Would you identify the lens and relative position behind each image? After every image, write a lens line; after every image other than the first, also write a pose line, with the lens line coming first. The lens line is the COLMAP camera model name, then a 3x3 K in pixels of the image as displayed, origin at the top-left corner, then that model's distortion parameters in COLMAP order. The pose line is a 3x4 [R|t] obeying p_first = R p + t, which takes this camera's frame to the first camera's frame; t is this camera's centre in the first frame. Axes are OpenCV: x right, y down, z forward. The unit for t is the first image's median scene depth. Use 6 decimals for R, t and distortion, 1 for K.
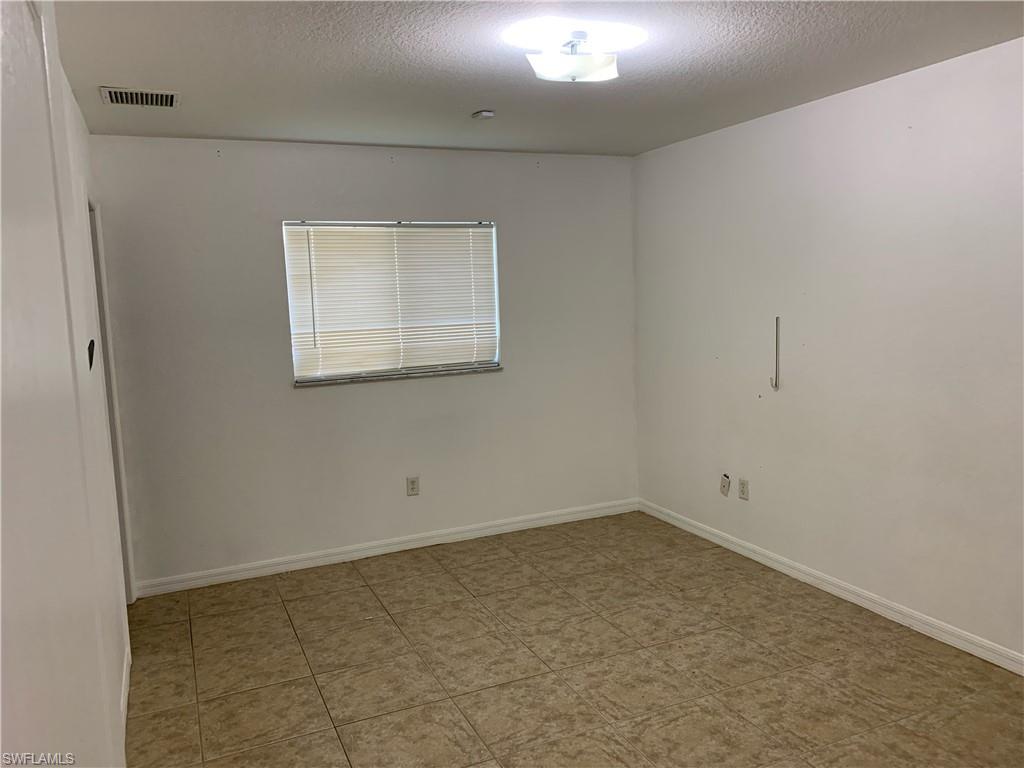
lens RADIAL K [[791.6, 0, 512.0], [0, 791.6, 384.0], [0, 0, 1]] dist [0.022702, -0.004878]
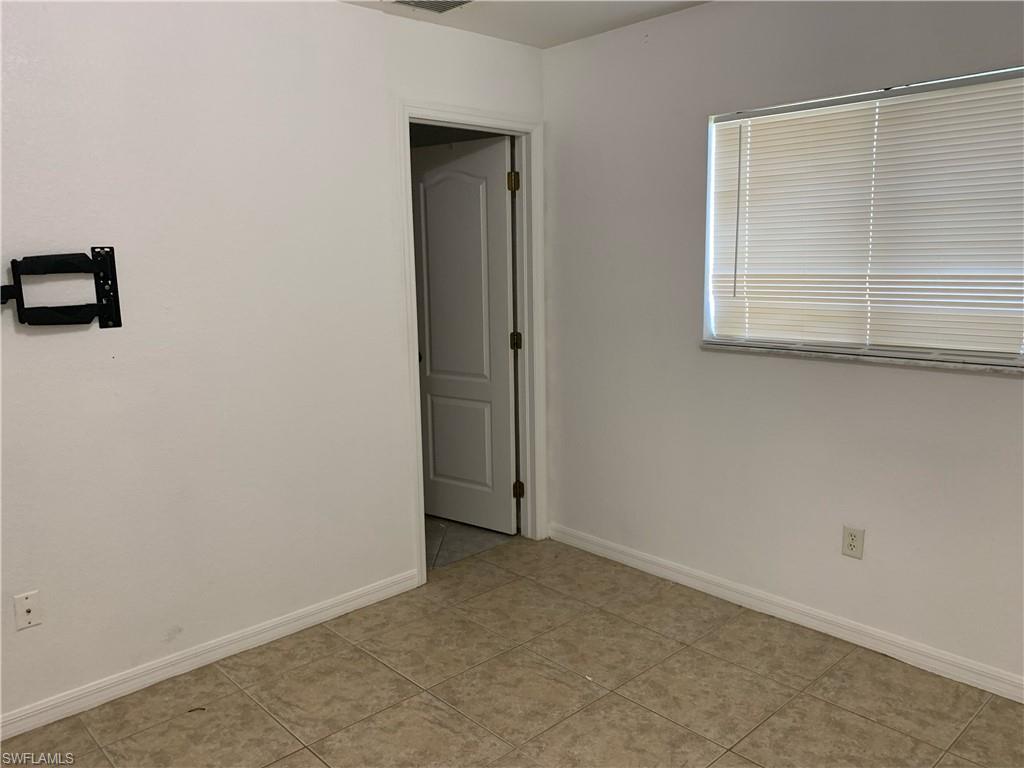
lens RADIAL K [[791.6, 0, 512.0], [0, 791.6, 384.0], [0, 0, 1]] dist [0.022702, -0.004878]
pose [[0.314047, 0.186849, -0.930839, 0.365273], [-0.101649, 0.981424, 0.162708, -0.066250], [0.943950, 0.043521, 0.327207, 0.605129]]
